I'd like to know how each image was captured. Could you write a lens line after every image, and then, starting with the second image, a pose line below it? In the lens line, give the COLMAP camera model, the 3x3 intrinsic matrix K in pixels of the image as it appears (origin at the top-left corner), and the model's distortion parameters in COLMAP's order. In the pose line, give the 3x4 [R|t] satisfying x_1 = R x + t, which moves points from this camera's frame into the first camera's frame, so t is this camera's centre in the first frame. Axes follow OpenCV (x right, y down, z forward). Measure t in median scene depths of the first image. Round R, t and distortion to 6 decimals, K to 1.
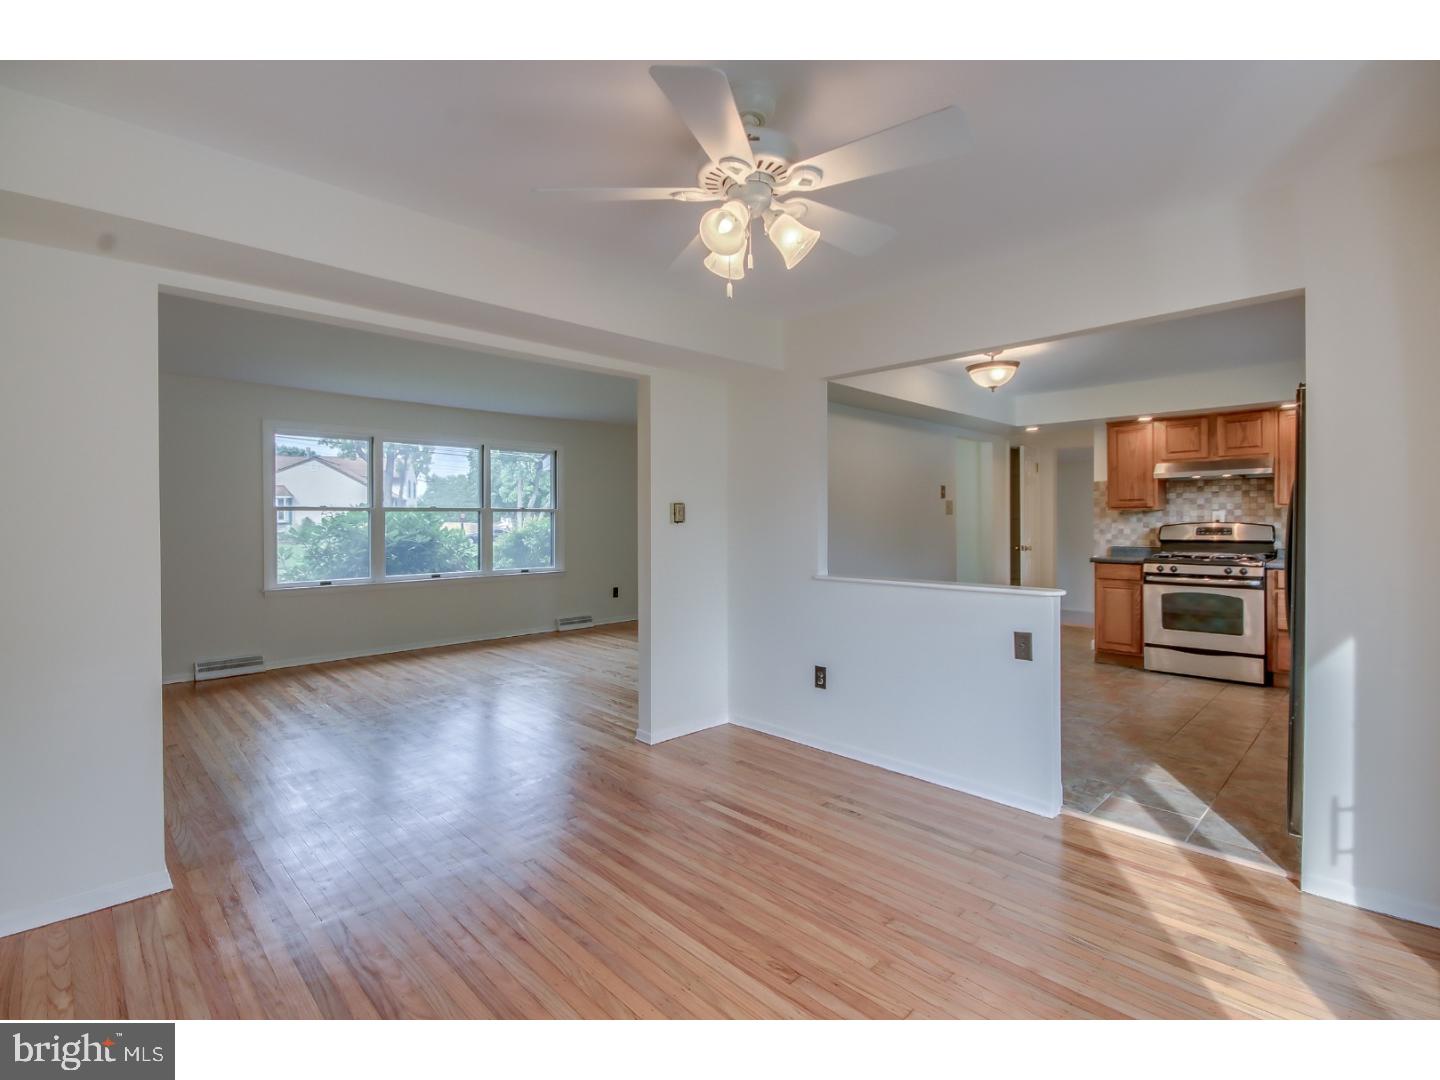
lens RADIAL K [[688.1, 0, 714.1], [0, 688.1, 528.2], [0, 0, 1]] dist [0.006302, -0.008042]
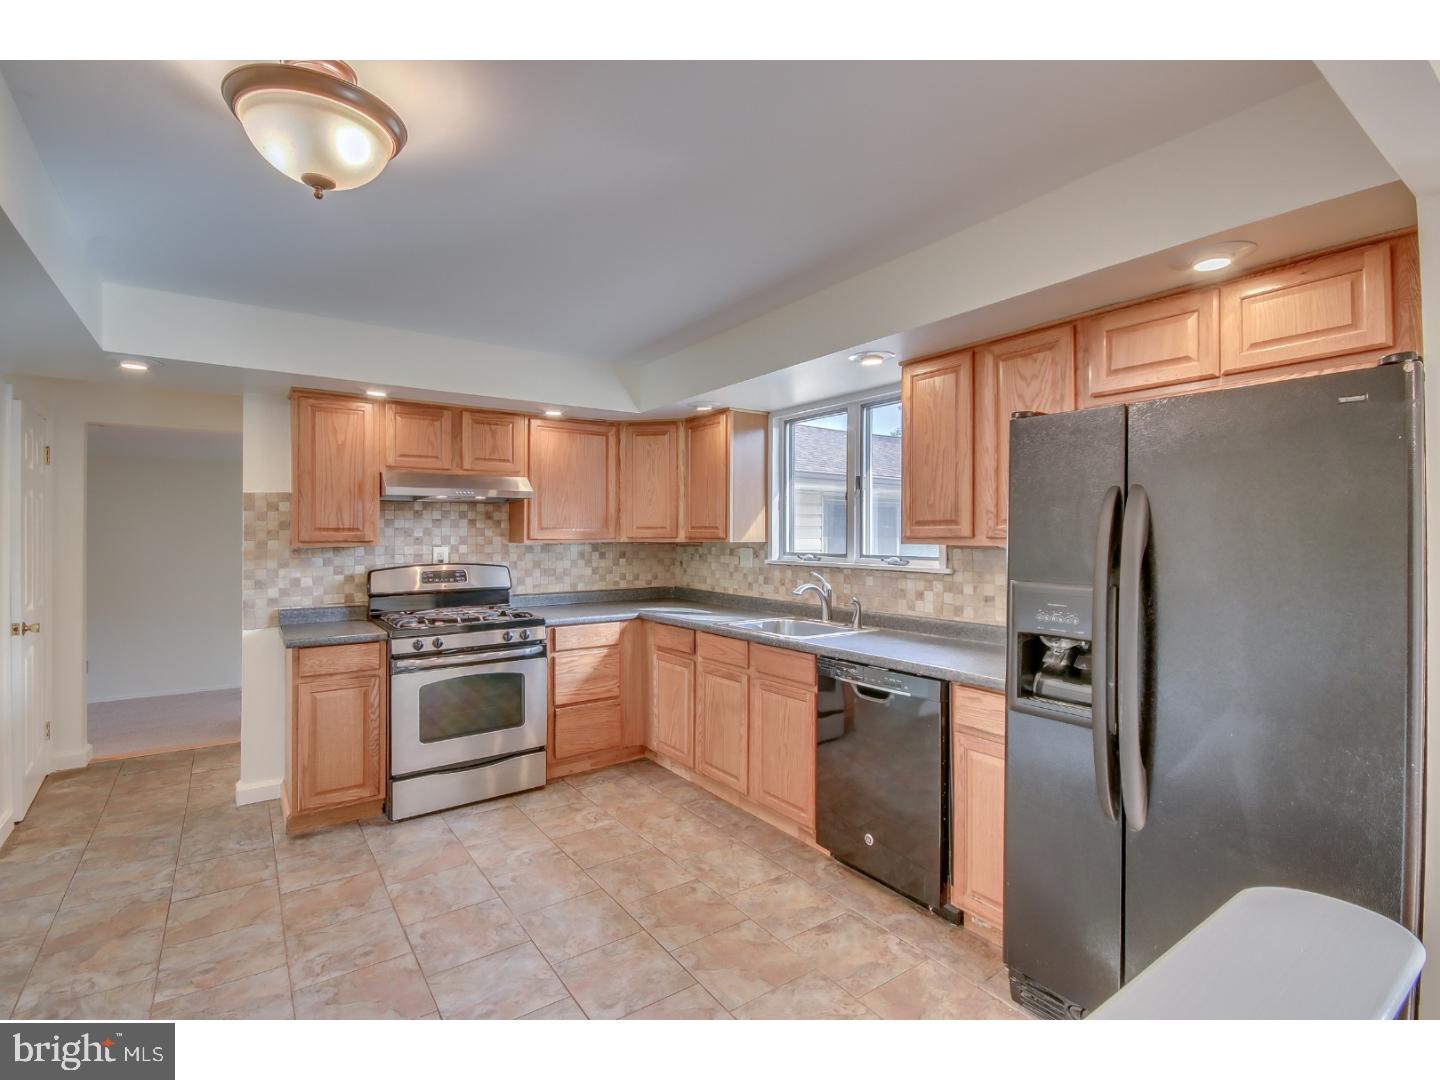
lens RADIAL K [[688.1, 0, 720.2], [0, 688.1, 536.3], [0, 0, 1]] dist [0.006302, -0.008042]
pose [[0.171298, 0.001656, 0.985218, 0.094752], [0.013393, 0.999902, -0.004009, -0.029355], [-0.985128, 0.013882, 0.171259, 0.603924]]
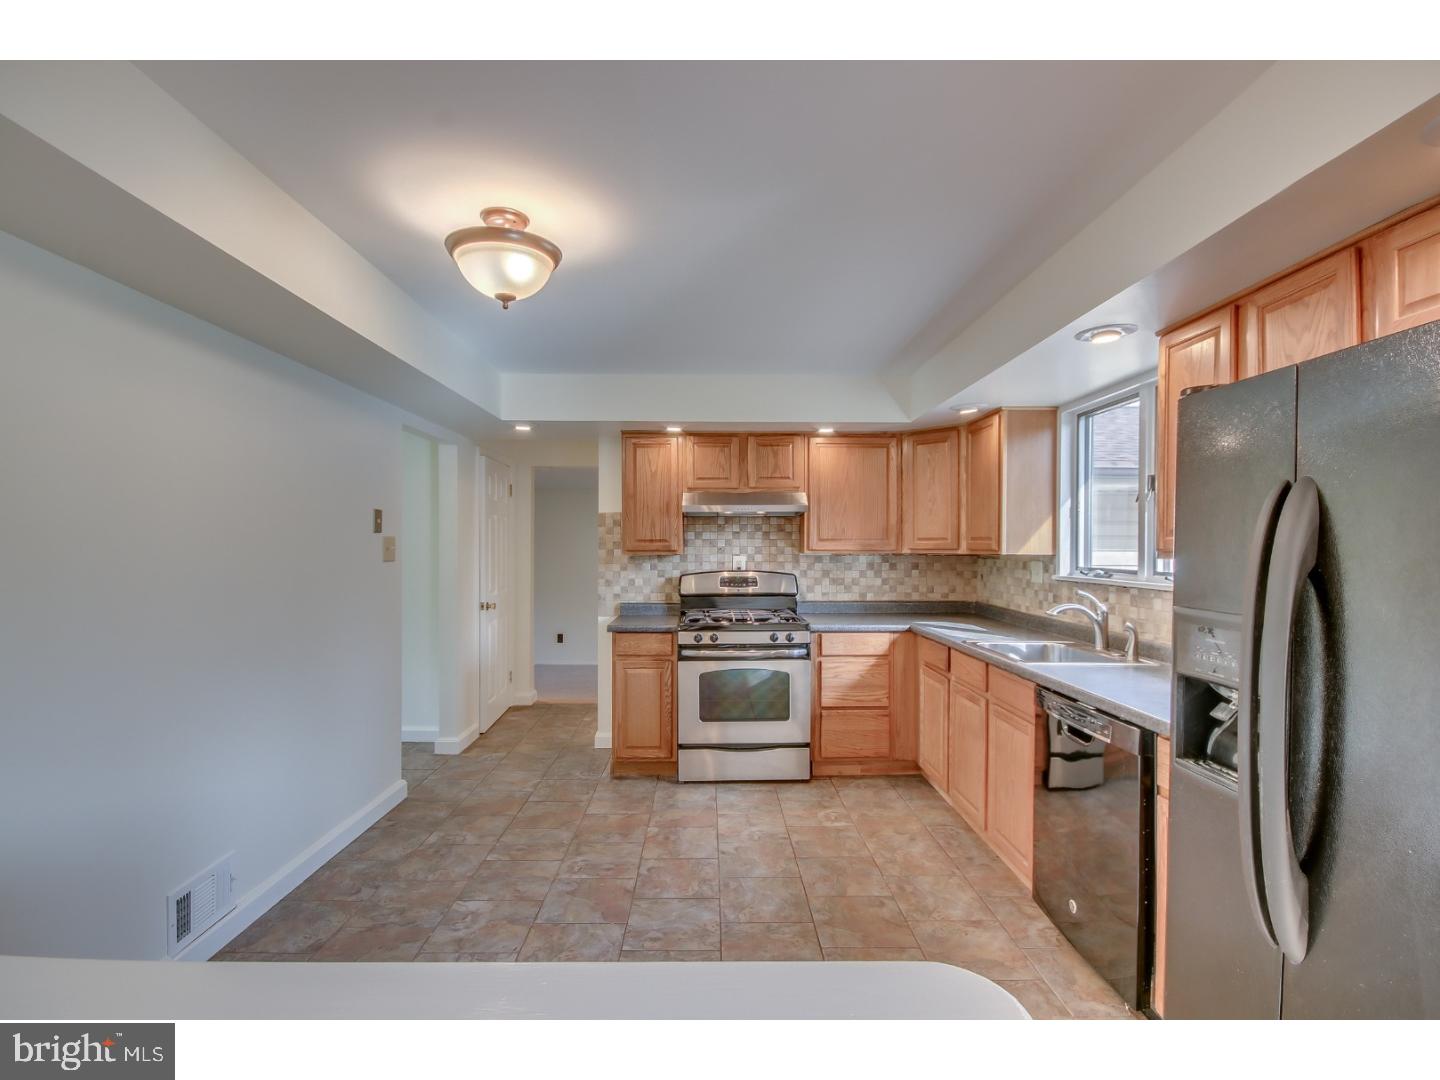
lens RADIAL K [[688.1, 0, 705.3], [0, 688.1, 548.6], [0, 0, 1]] dist [0.006302, -0.008042]
pose [[0.710138, 0.002396, 0.704059, 0.140387], [0.004259, 0.999961, -0.007699, -0.027889], [-0.704050, 0.008466, 0.710100, 0.460405]]
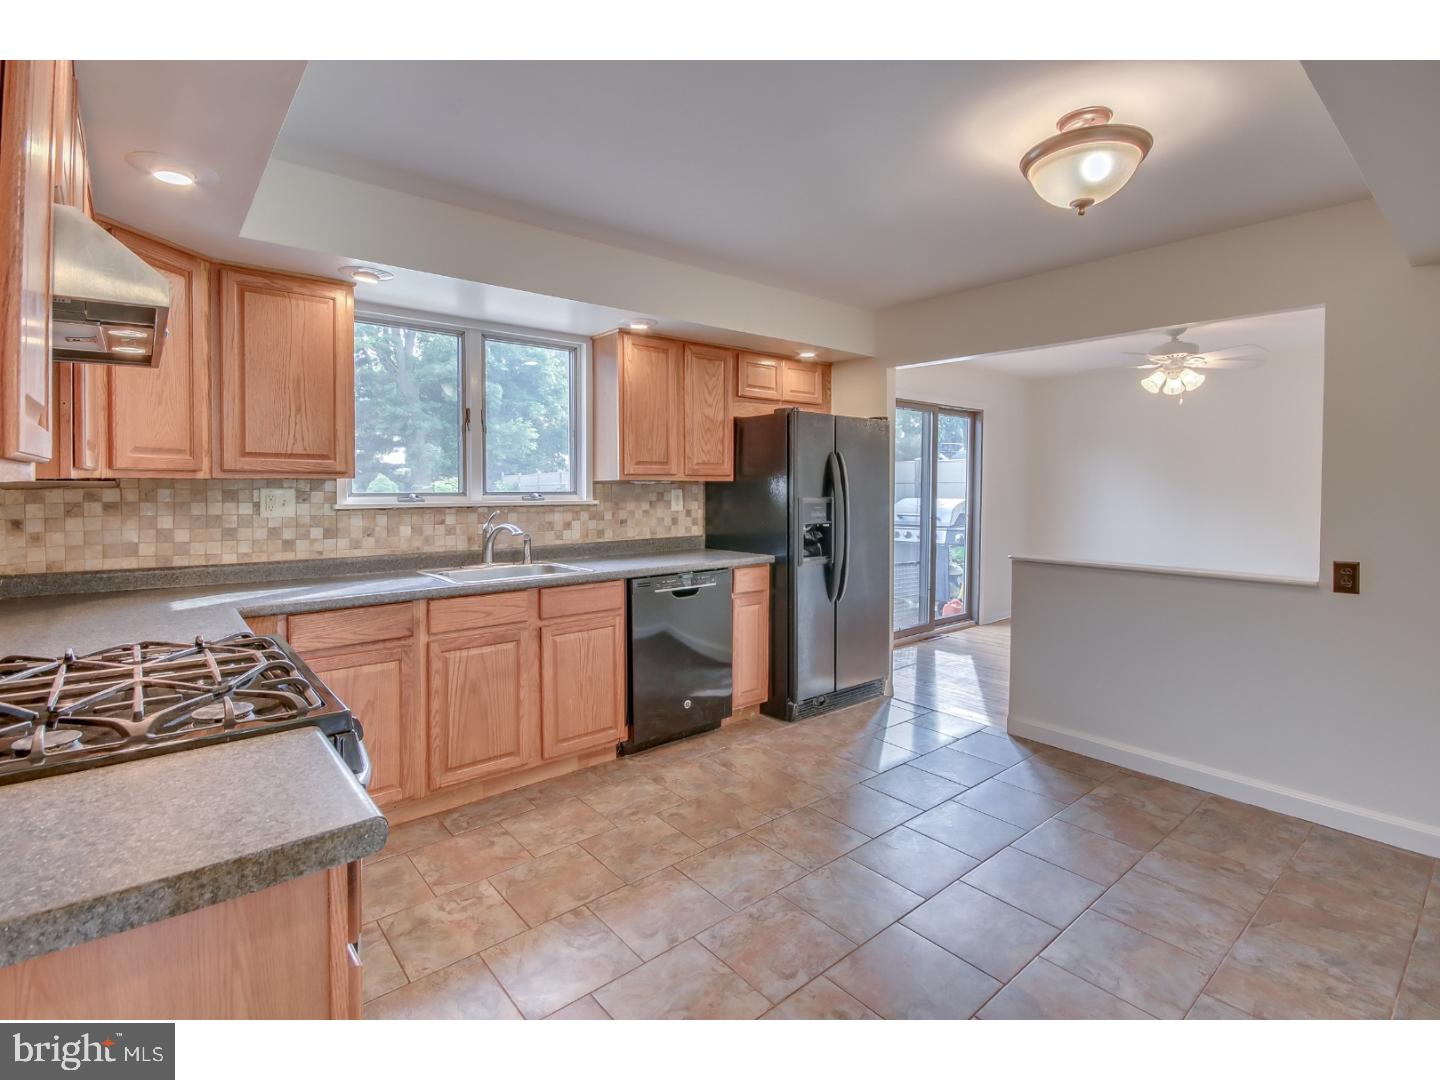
lens RADIAL K [[688.1, 0, 728.9], [0, 688.1, 510.6], [0, 0, 1]] dist [0.006302, -0.008042]
pose [[-0.997540, -0.000762, 0.070094, 0.474487], [0.002881, 0.998651, 0.051853, -0.027986], [-0.070039, 0.051928, -0.996192, 1.159775]]
